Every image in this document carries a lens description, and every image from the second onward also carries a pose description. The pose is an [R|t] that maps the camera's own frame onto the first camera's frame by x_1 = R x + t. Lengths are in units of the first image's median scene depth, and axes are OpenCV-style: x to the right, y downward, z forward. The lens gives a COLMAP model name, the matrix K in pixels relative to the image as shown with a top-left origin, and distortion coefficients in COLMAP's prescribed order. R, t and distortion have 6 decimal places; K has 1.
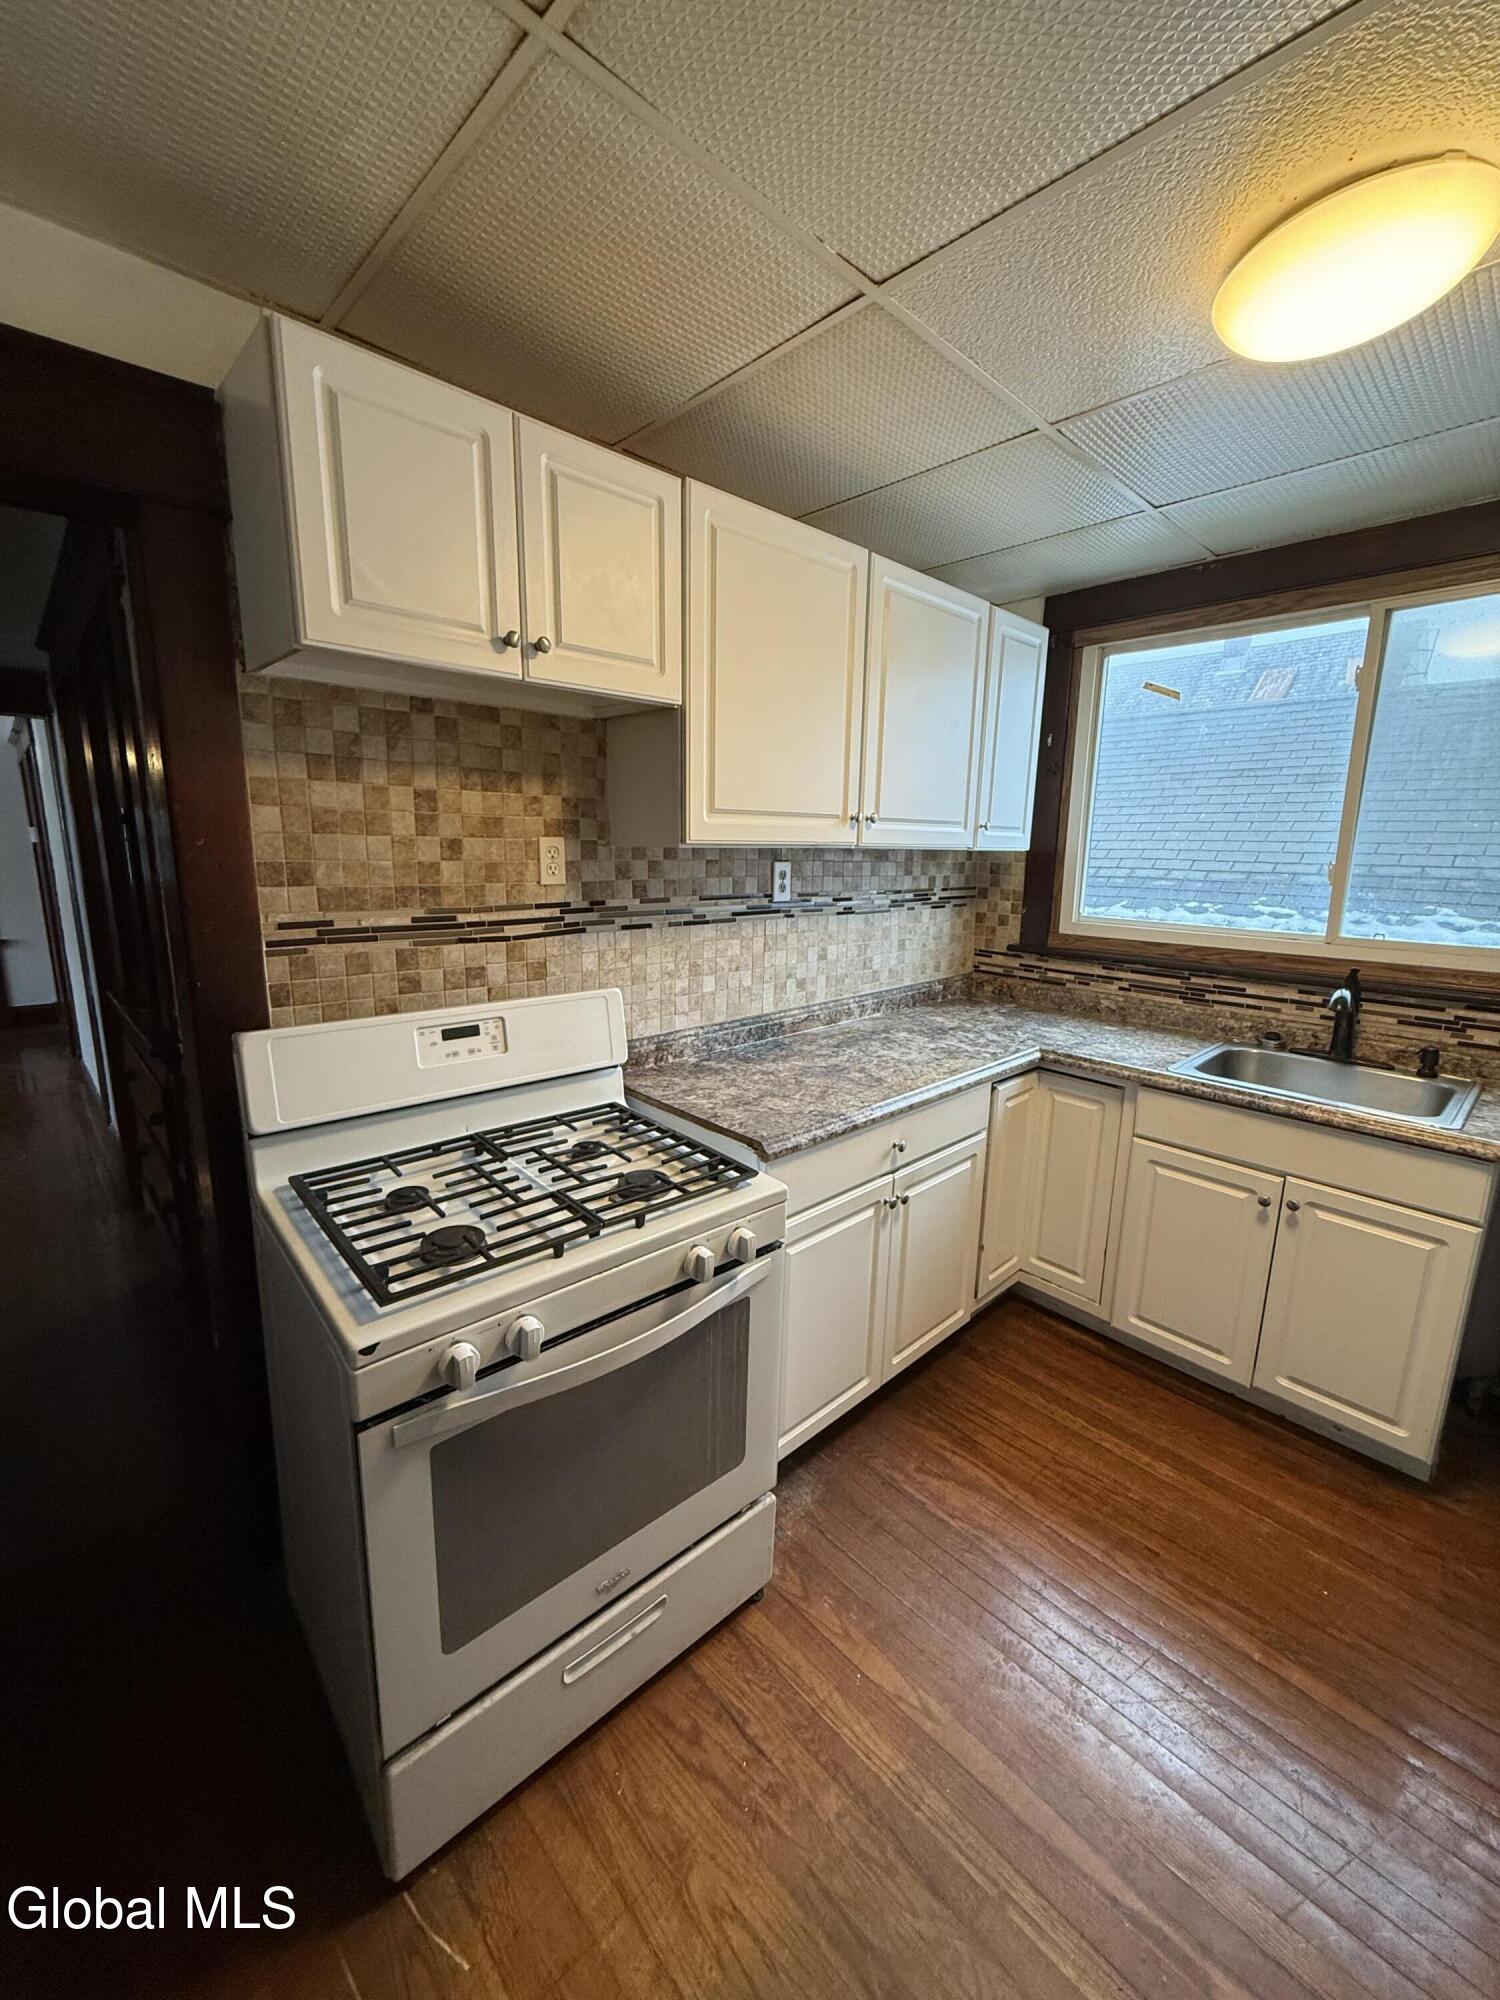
lens RADIAL K [[794.9, 0, 753.8], [0, 794.9, 998.2], [0, 0, 1]] dist [-0.003880, 0.000337]
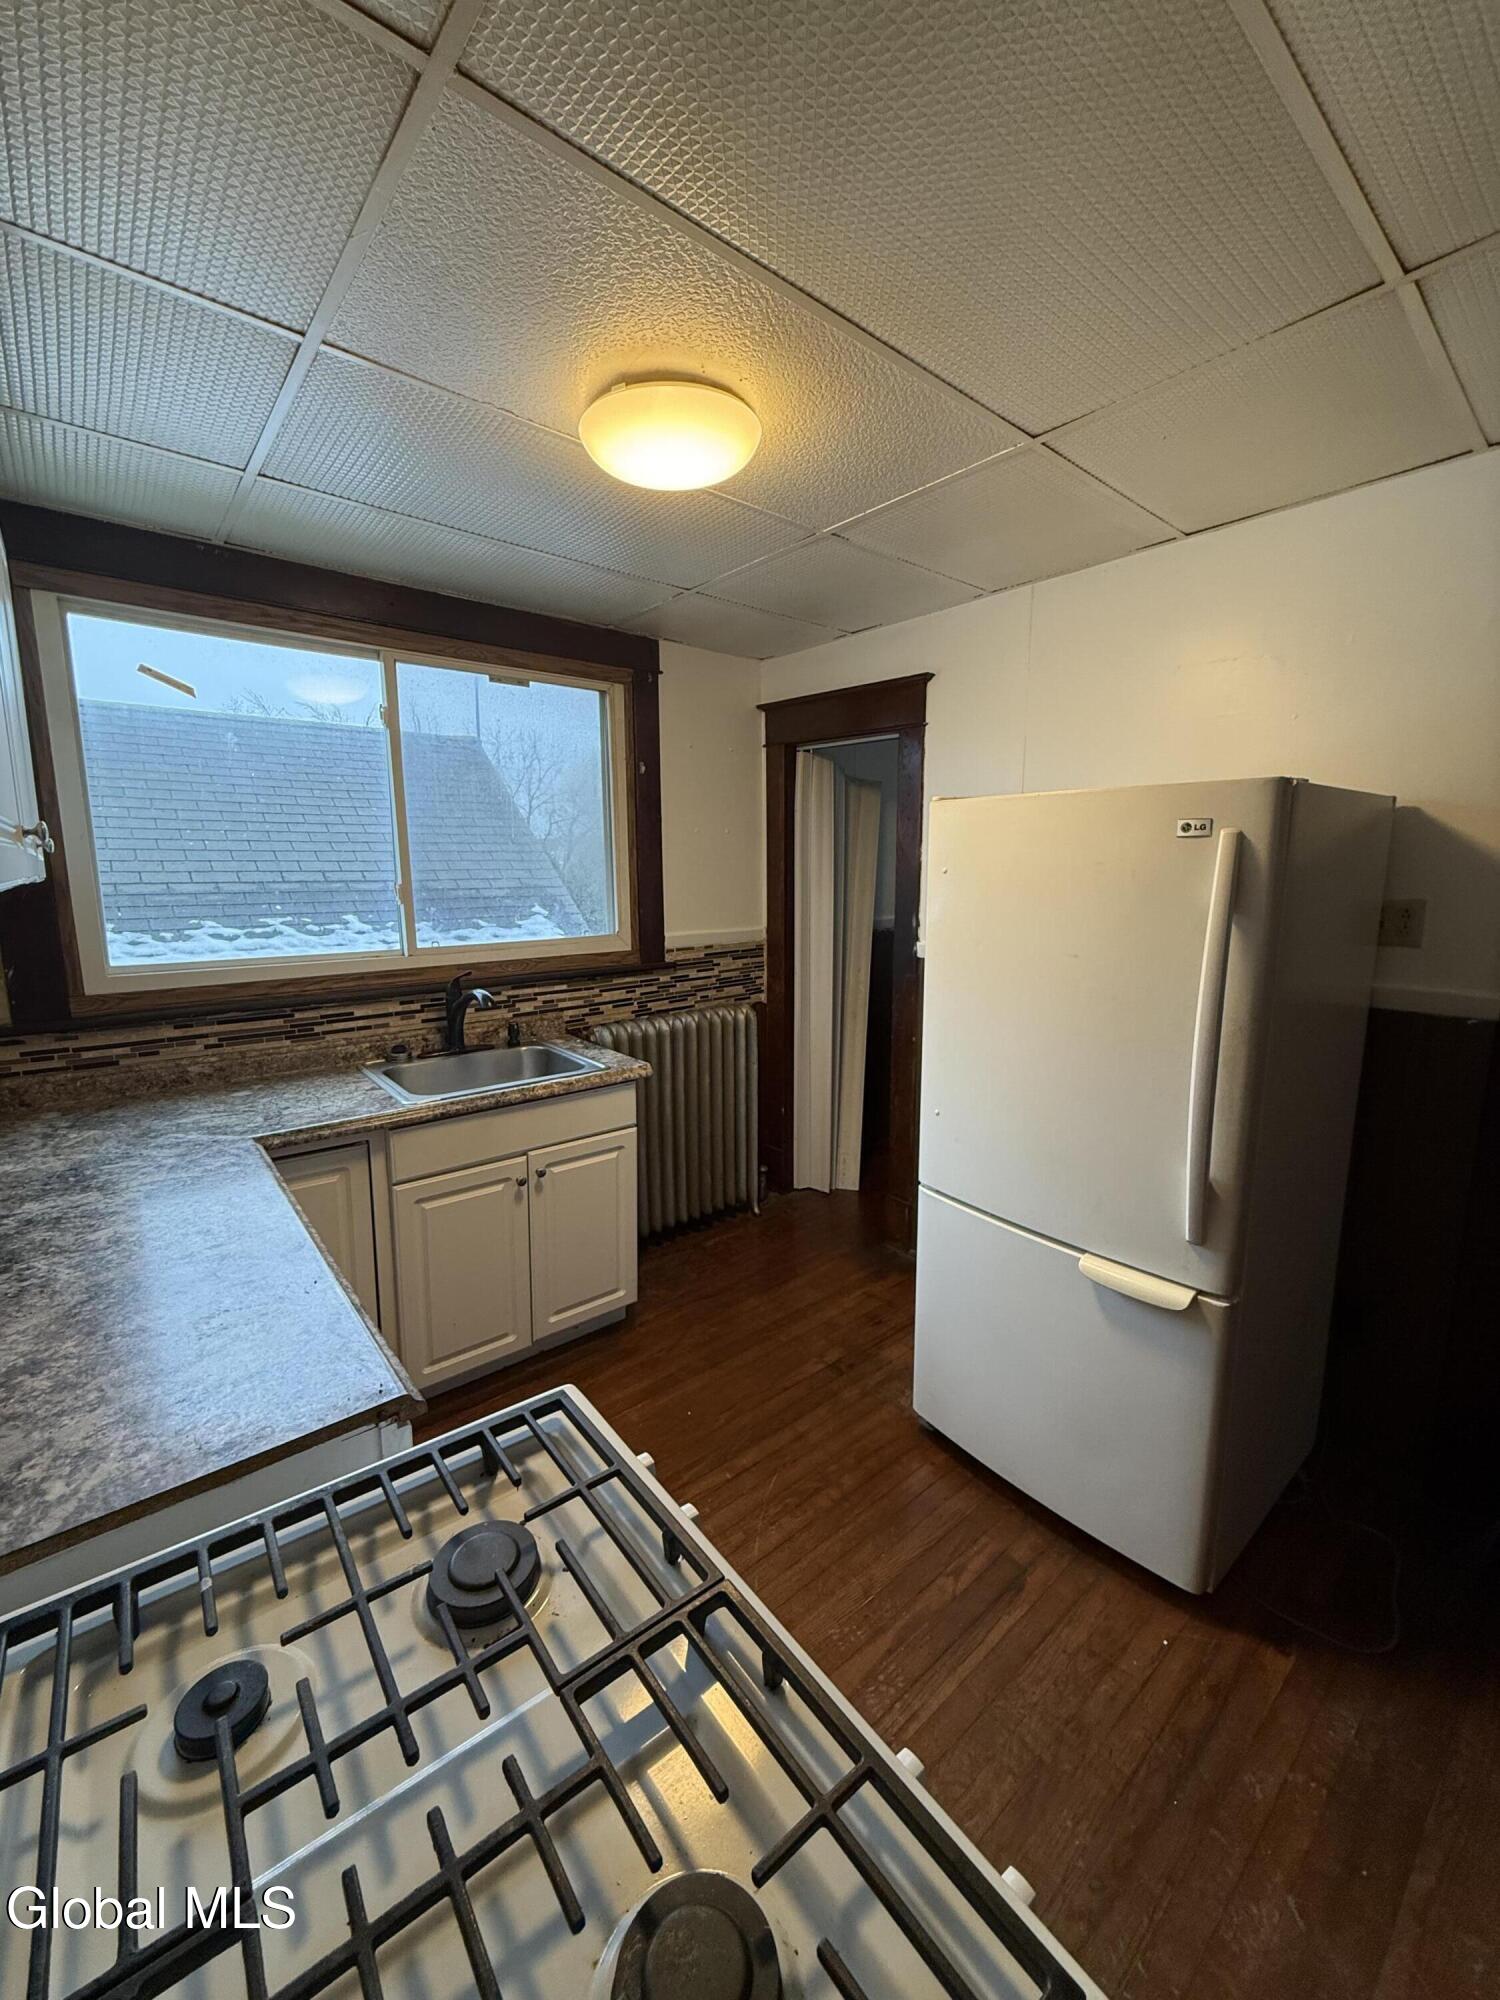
lens RADIAL K [[794.9, 0, 753.7], [0, 794.9, 996.3], [0, 0, 1]] dist [-0.003880, 0.000337]
pose [[0.057399, -0.175993, 0.982717, -0.341858], [0.194397, 0.967469, 0.161908, -0.100177], [-0.979242, 0.181744, 0.089744, 0.446192]]
